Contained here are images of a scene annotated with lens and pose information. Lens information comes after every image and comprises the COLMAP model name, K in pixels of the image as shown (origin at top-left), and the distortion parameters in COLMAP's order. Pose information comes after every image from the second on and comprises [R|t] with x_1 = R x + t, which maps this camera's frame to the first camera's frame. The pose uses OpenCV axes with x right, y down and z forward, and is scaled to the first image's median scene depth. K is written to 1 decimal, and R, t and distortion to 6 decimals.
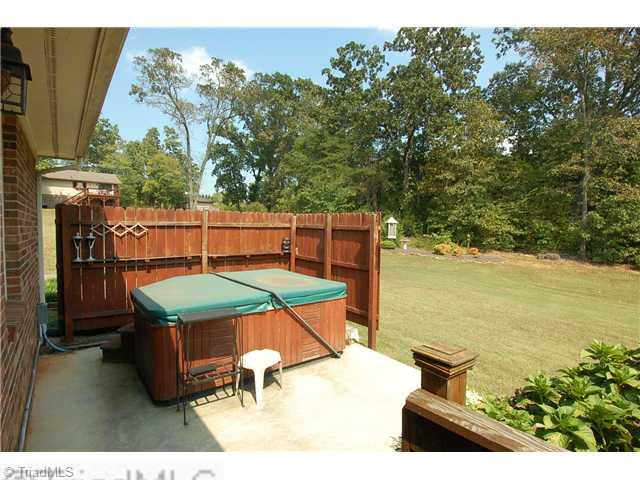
lens RADIAL K [[333.6, 0, 314.5], [0, 333.6, 249.7], [0, 0, 1]] dist [-0.006096, -0.024874]
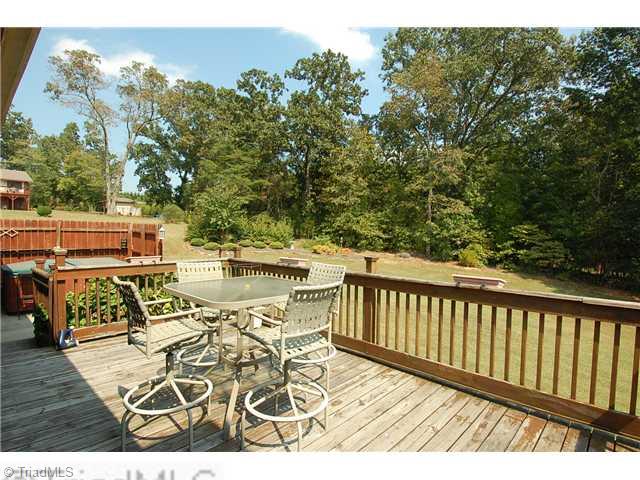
lens RADIAL K [[333.6, 0, 322.7], [0, 333.6, 252.1], [0, 0, 1]] dist [-0.006096, -0.024874]
pose [[0.982364, 0.004187, 0.186933, 0.107246], [-0.004587, 0.999988, 0.001707, 0.004624], [-0.186924, -0.002534, 0.982371, -0.142023]]
